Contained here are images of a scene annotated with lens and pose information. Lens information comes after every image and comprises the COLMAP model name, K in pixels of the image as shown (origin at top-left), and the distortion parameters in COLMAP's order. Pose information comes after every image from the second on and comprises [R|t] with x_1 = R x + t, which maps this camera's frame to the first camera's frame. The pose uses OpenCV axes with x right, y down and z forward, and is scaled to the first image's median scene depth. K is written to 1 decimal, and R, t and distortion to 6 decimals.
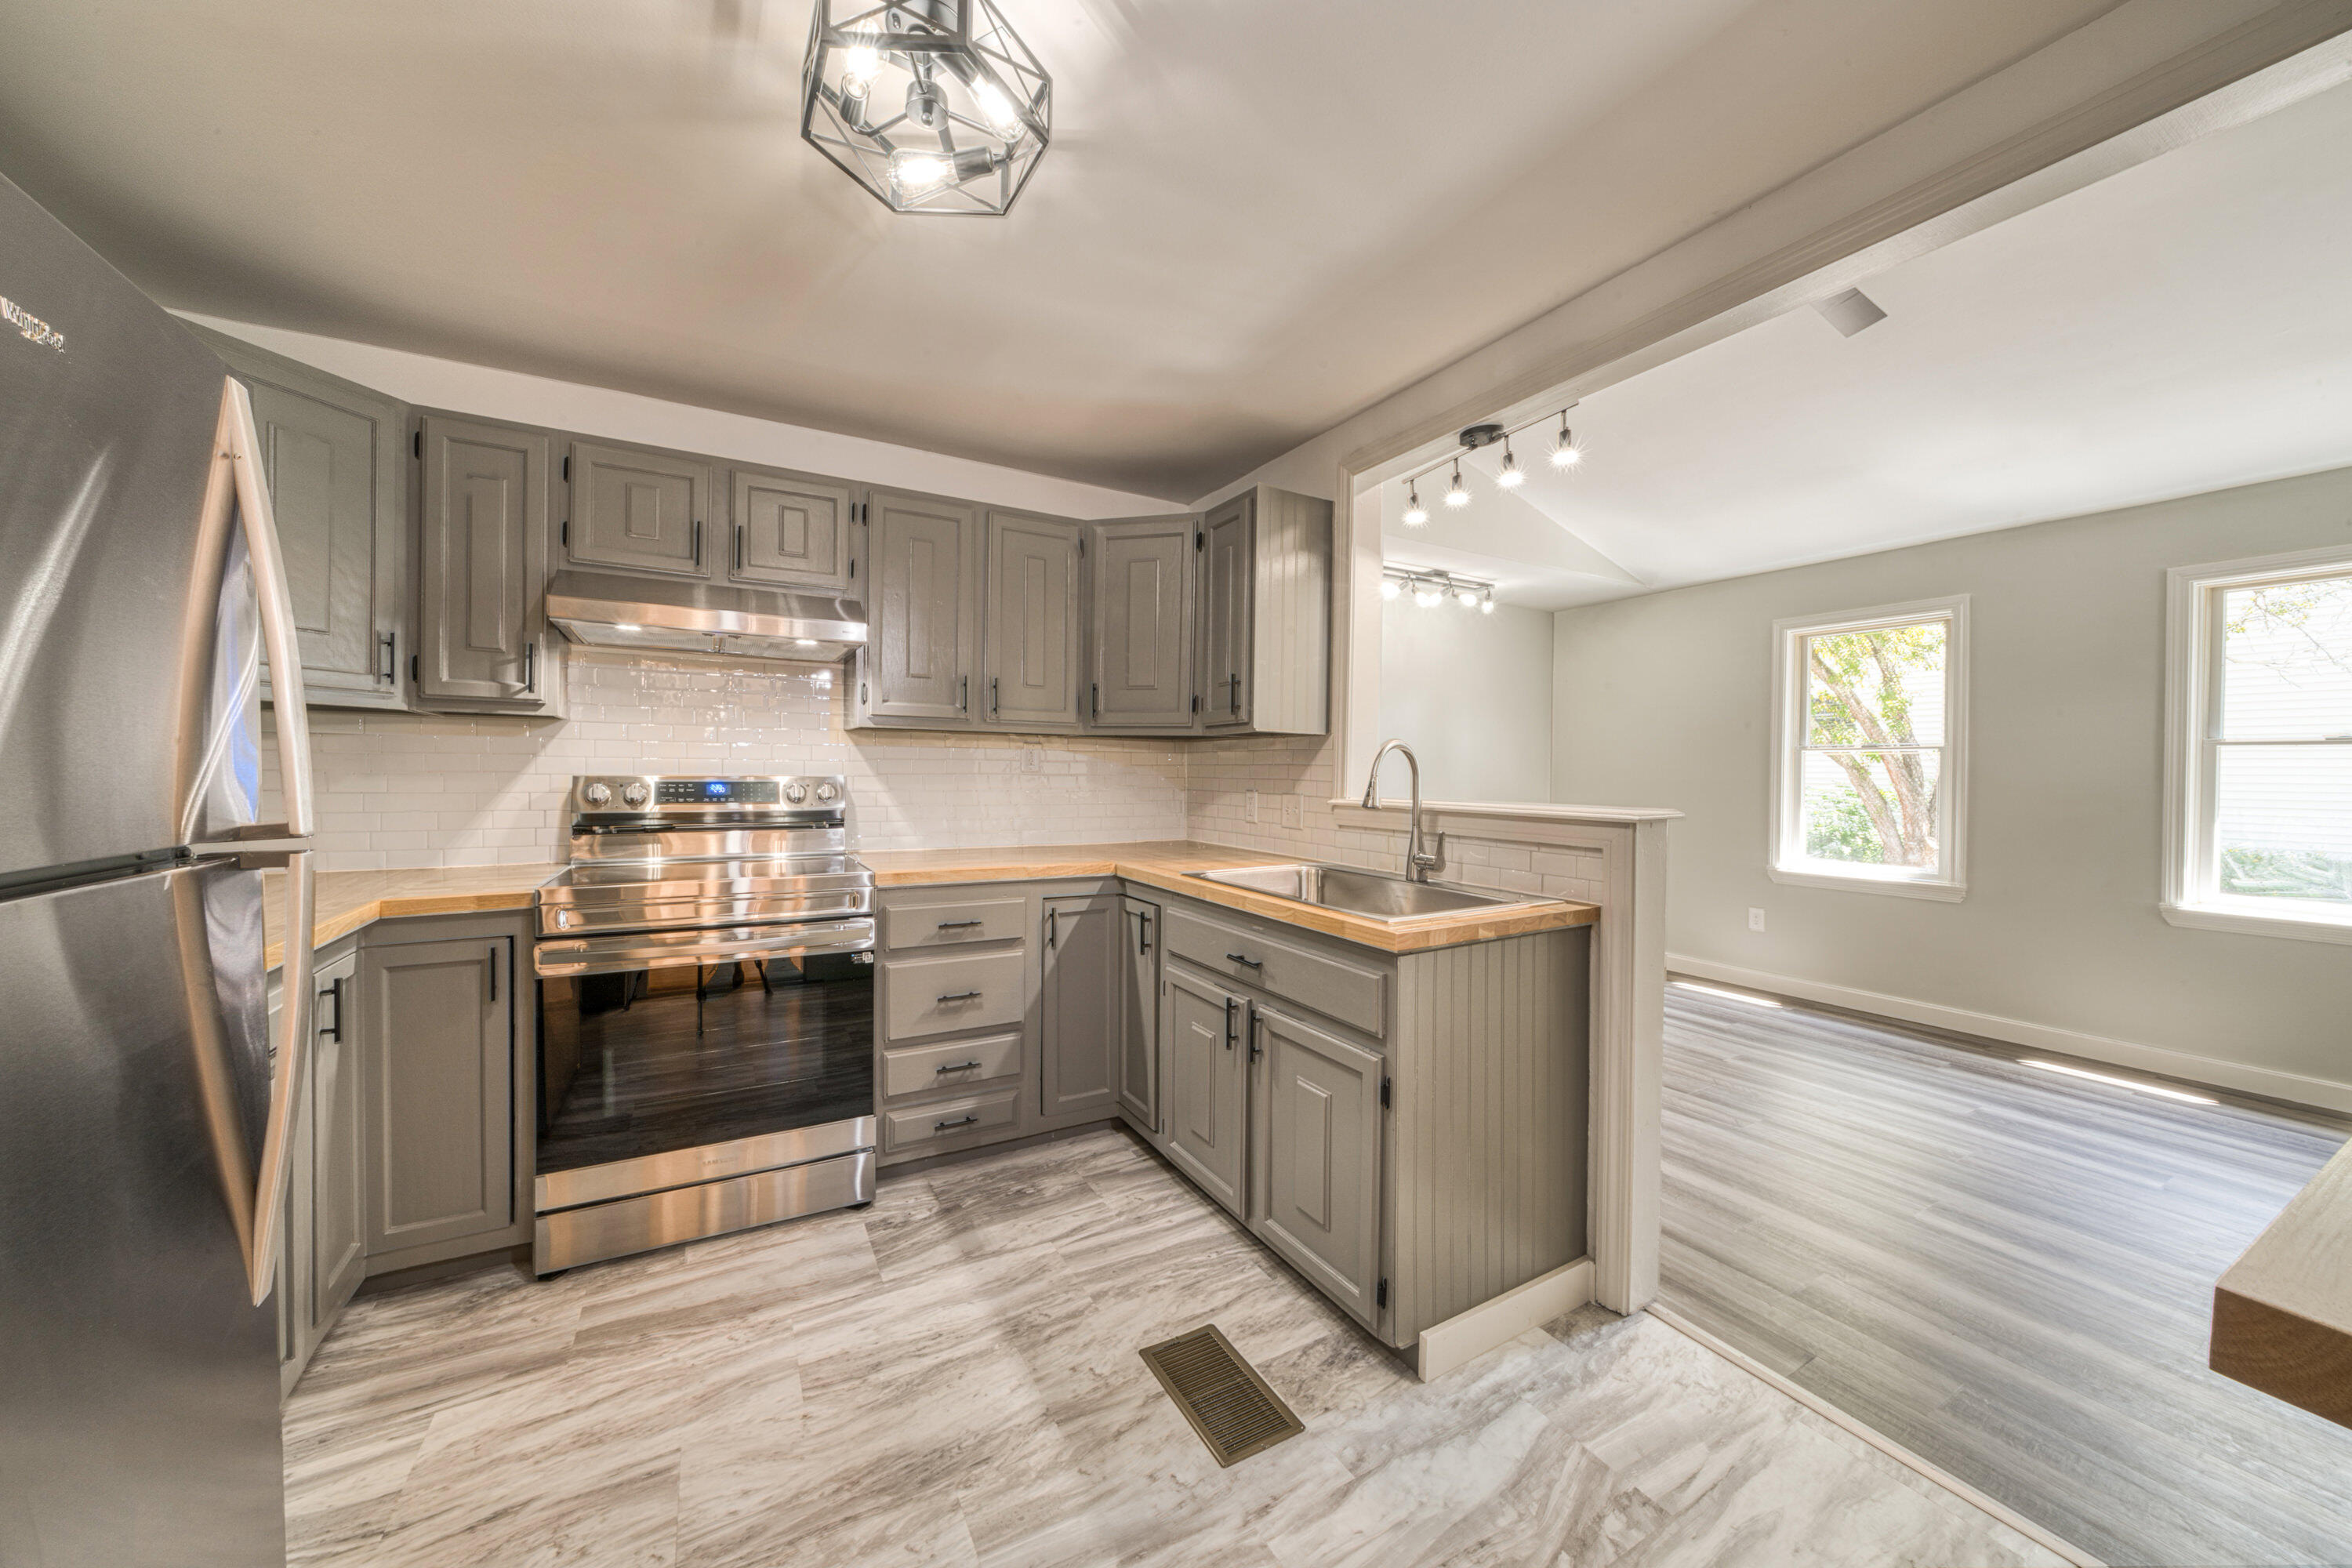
lens RADIAL K [[809.1, 0, 1176.0], [0, 809.1, 784.0], [0, 0, 1]] dist [-0.010886, 0.000033]
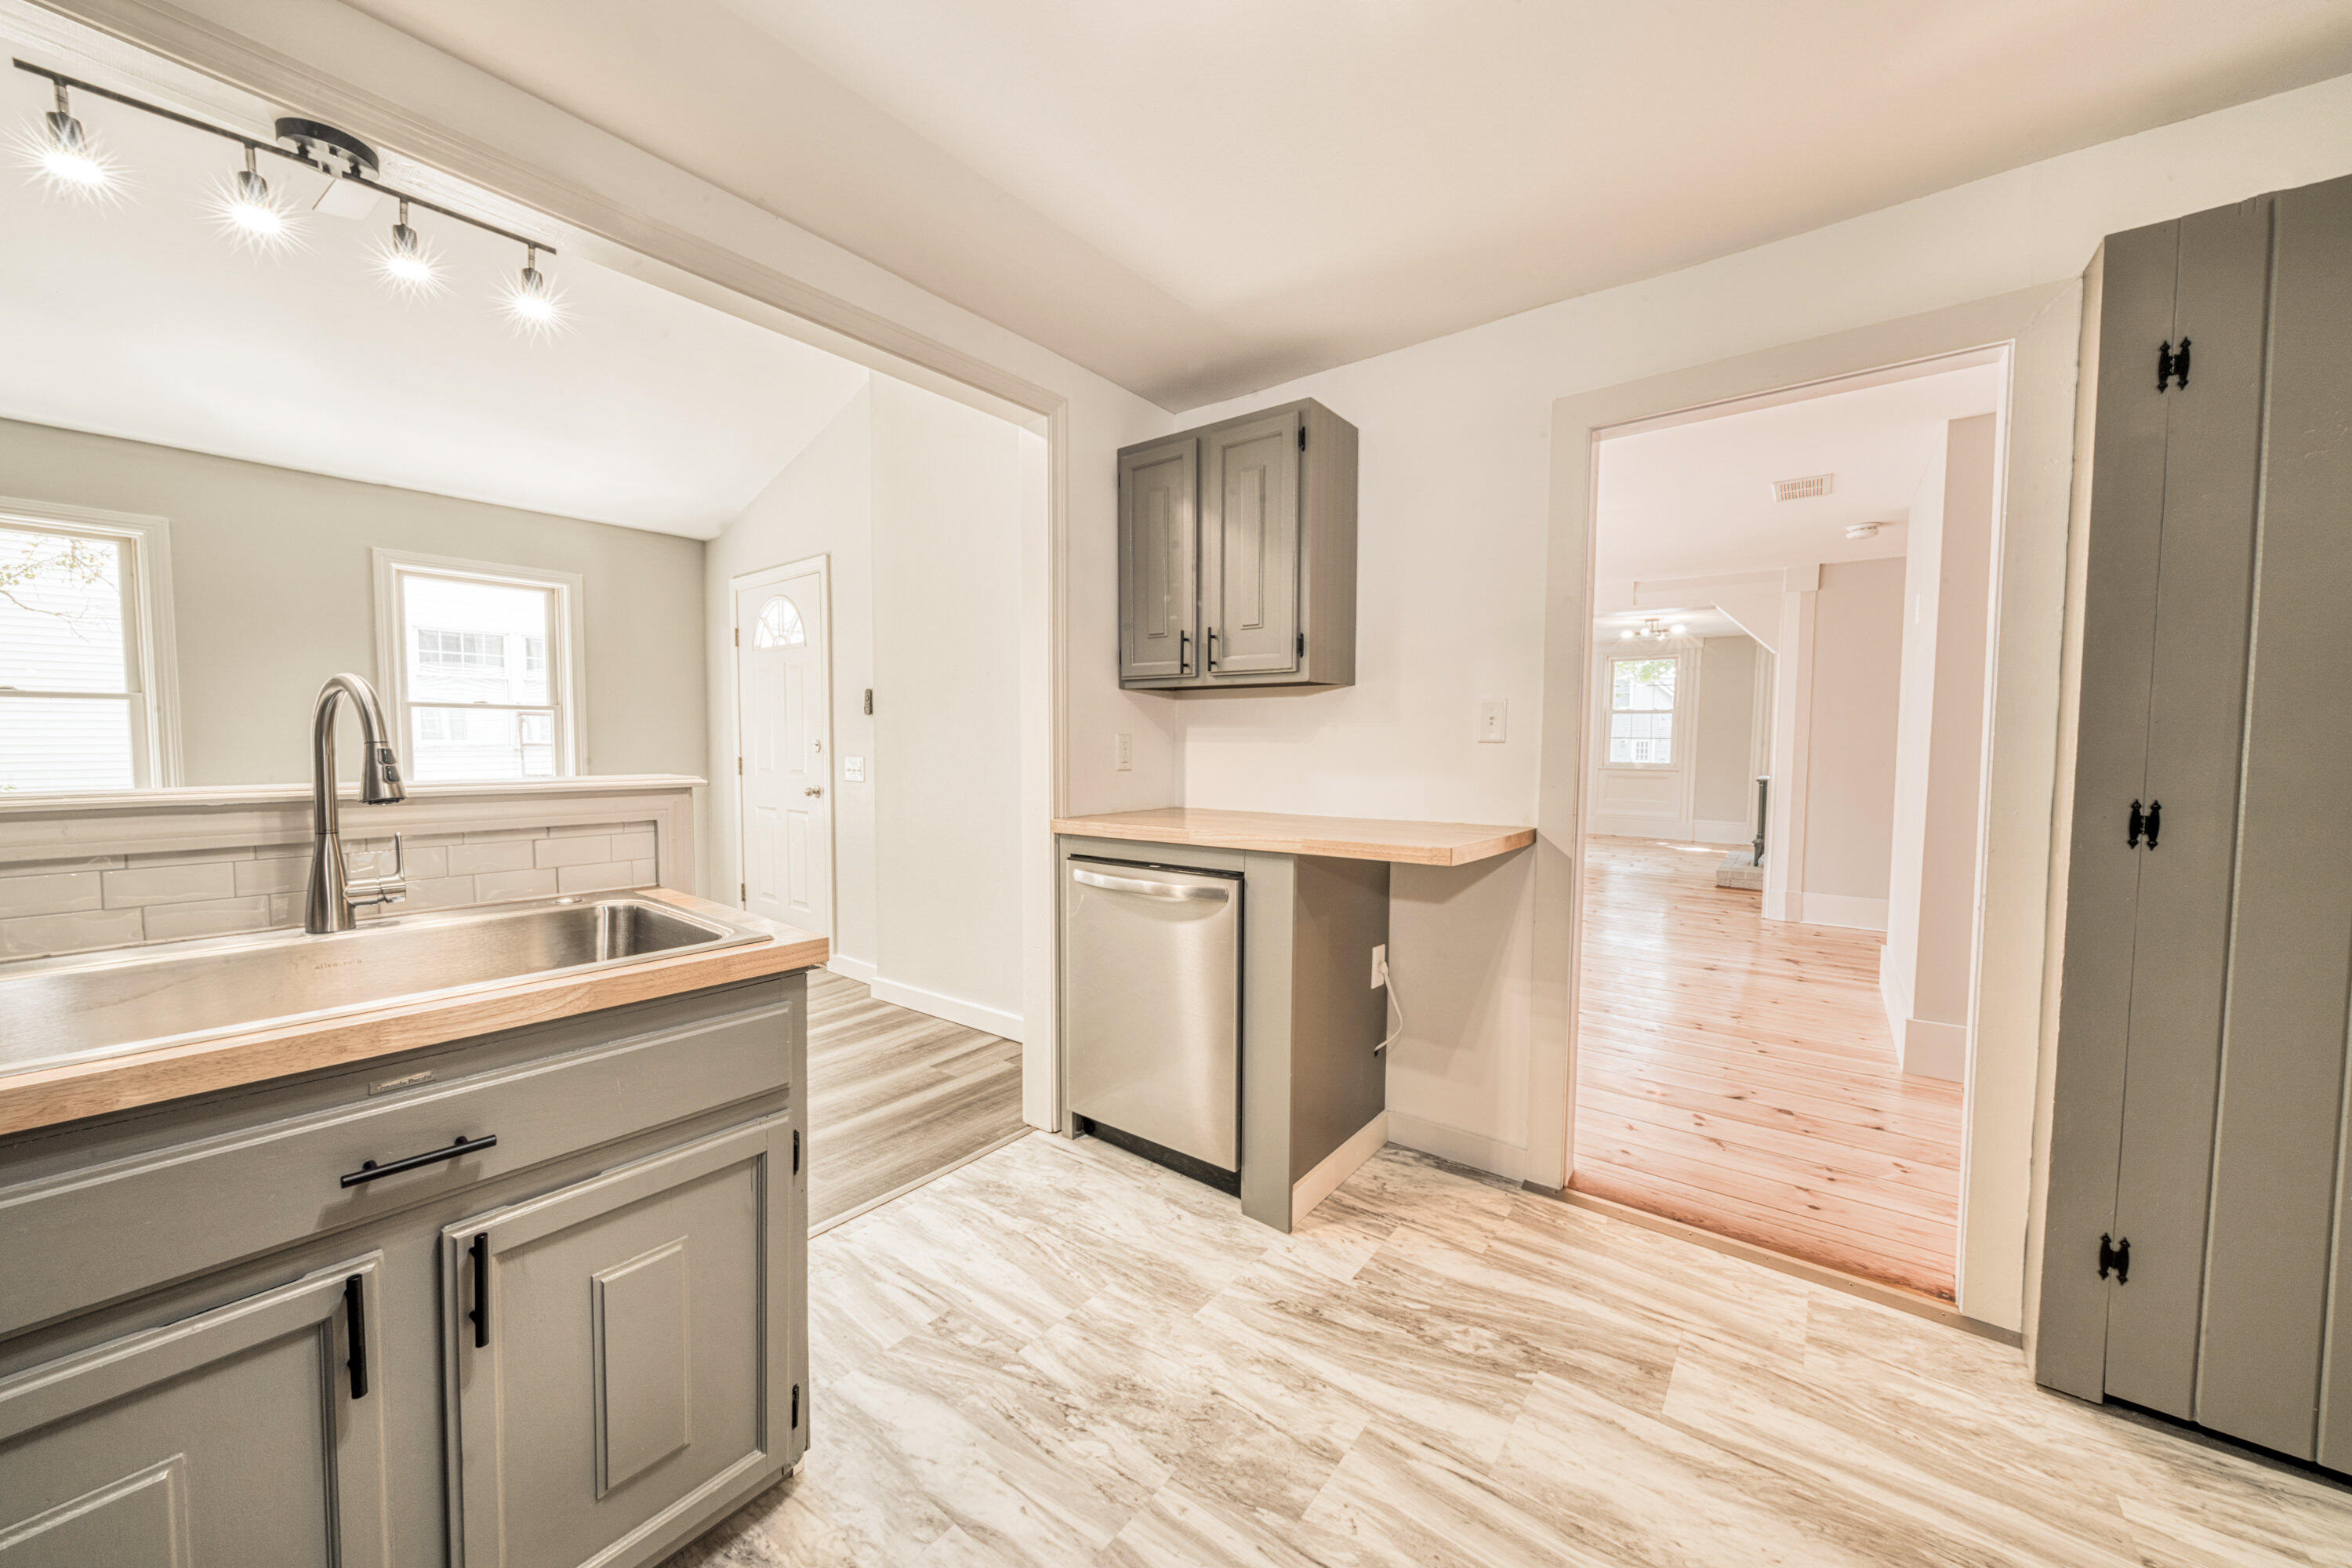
lens RADIAL K [[874.4, 0, 1125.9], [0, 874.4, 781.2], [0, 0, 1]] dist [-0.019993, -0.000023]
pose [[-0.365780, -0.056173, 0.929005, -0.551332], [0.007132, 0.997978, 0.063152, -0.017612], [-0.930674, 0.029725, -0.364639, 0.913118]]
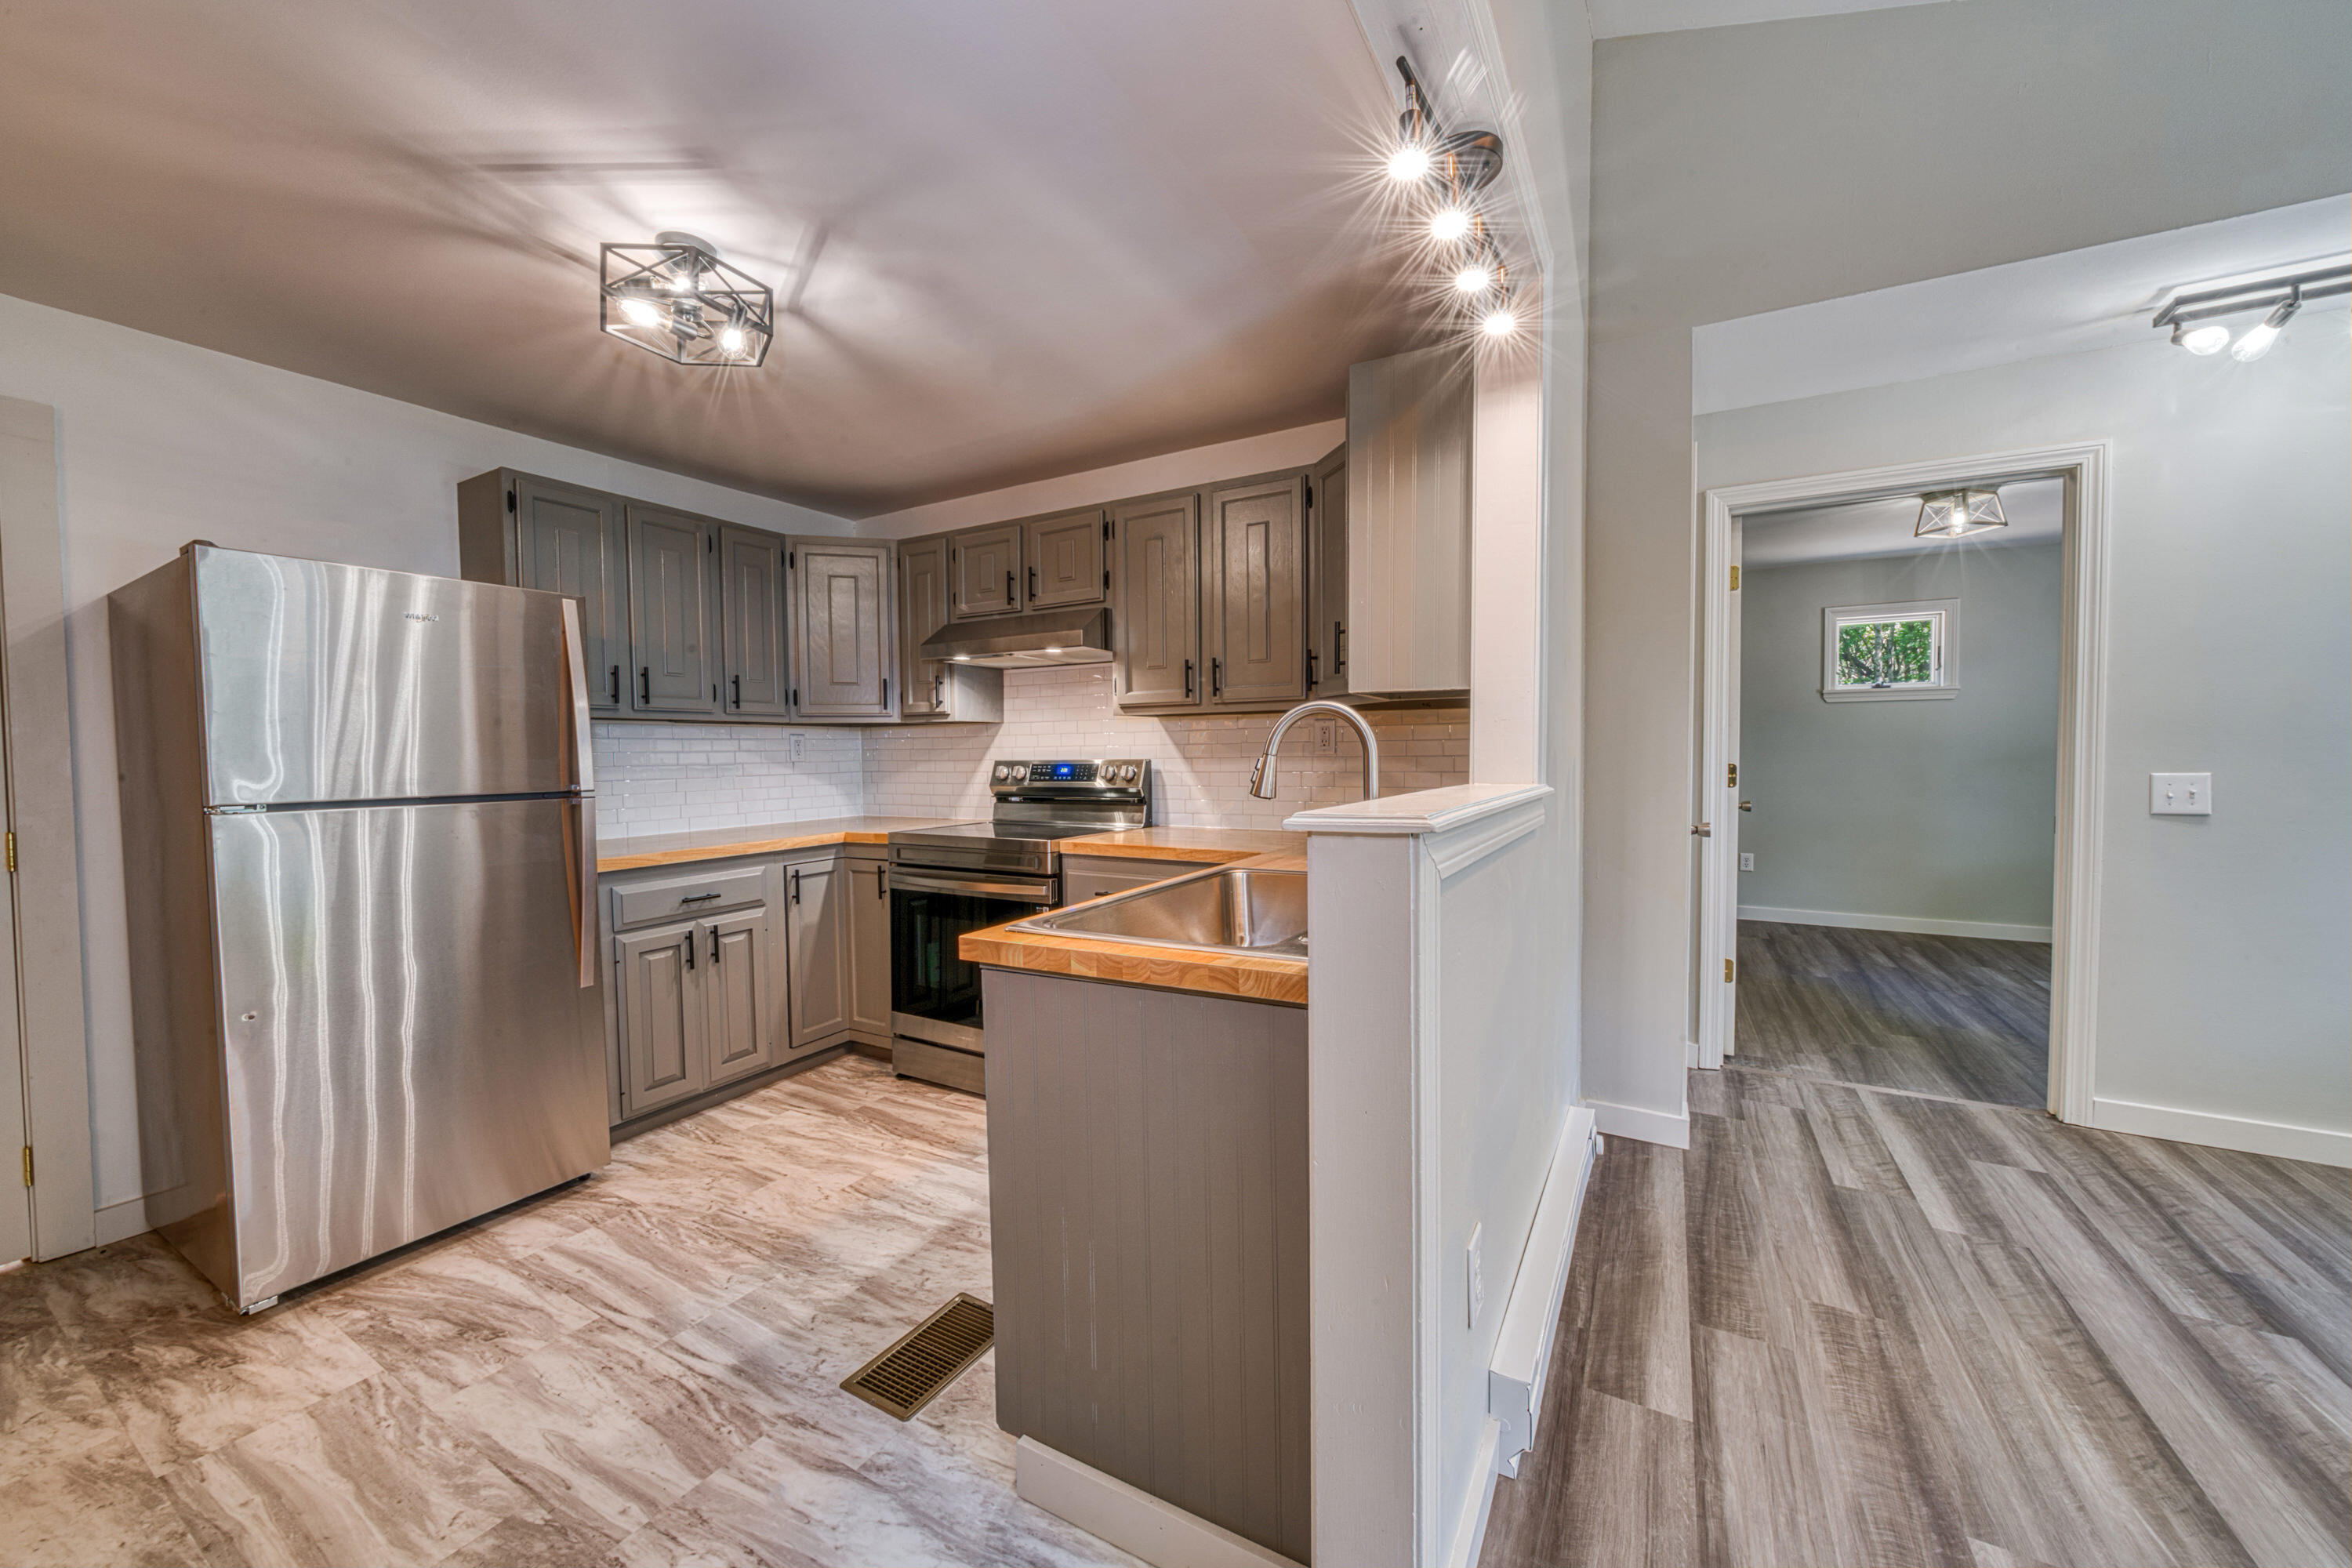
lens RADIAL K [[845.8, 0, 1145.2], [0, 845.8, 786.7], [0, 0, 1]] dist [-0.011037, 0.000070]
pose [[0.520181, 0.017819, -0.853870, 1.008789], [0.004289, 0.999715, 0.023475, 0.003339], [0.854045, -0.015874, 0.519957, 0.622294]]
